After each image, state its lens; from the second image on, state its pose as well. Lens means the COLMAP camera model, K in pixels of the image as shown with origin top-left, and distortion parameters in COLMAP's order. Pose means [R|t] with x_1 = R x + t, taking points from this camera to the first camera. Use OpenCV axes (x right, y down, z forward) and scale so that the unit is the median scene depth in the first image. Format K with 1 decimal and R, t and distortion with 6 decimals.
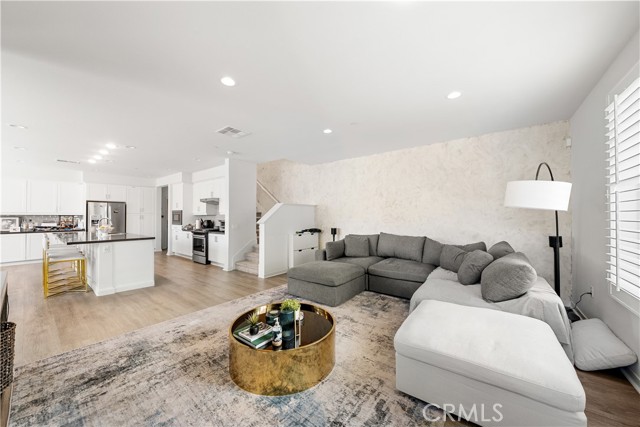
lens RADIAL K [[231.1, 0, 319.0], [0, 231.1, 215.6], [0, 0, 1]] dist [0.000064, 0.000166]
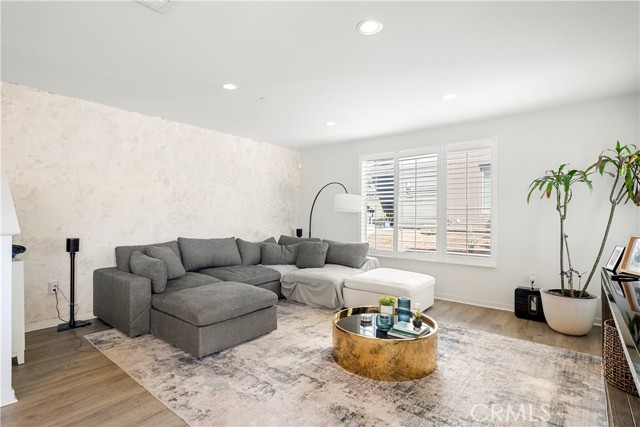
lens RADIAL K [[324.0, 0, 322.4], [0, 324.0, 216.4], [0, 0, 1]] dist [-0.003774, -0.000652]
pose [[0.011638, -0.001510, 0.999931, -0.886218], [-0.007670, 0.999969, 0.001599, 0.005717], [-0.999903, -0.007688, 0.011626, 0.716287]]
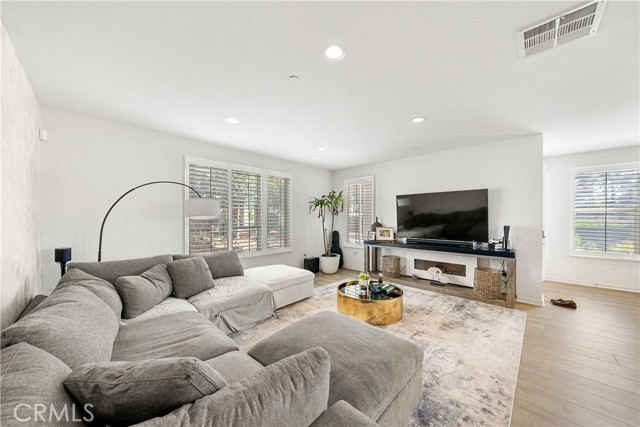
lens RADIAL K [[220.7, 0, 320.8], [0, 220.7, 214.3], [0, 0, 1]] dist [-0.007146, 0.000019]
pose [[-0.994424, -0.002441, 0.105427, 0.013142], [-0.003805, 0.999912, -0.012735, -0.020732], [-0.105386, -0.013065, -0.994346, 1.465686]]
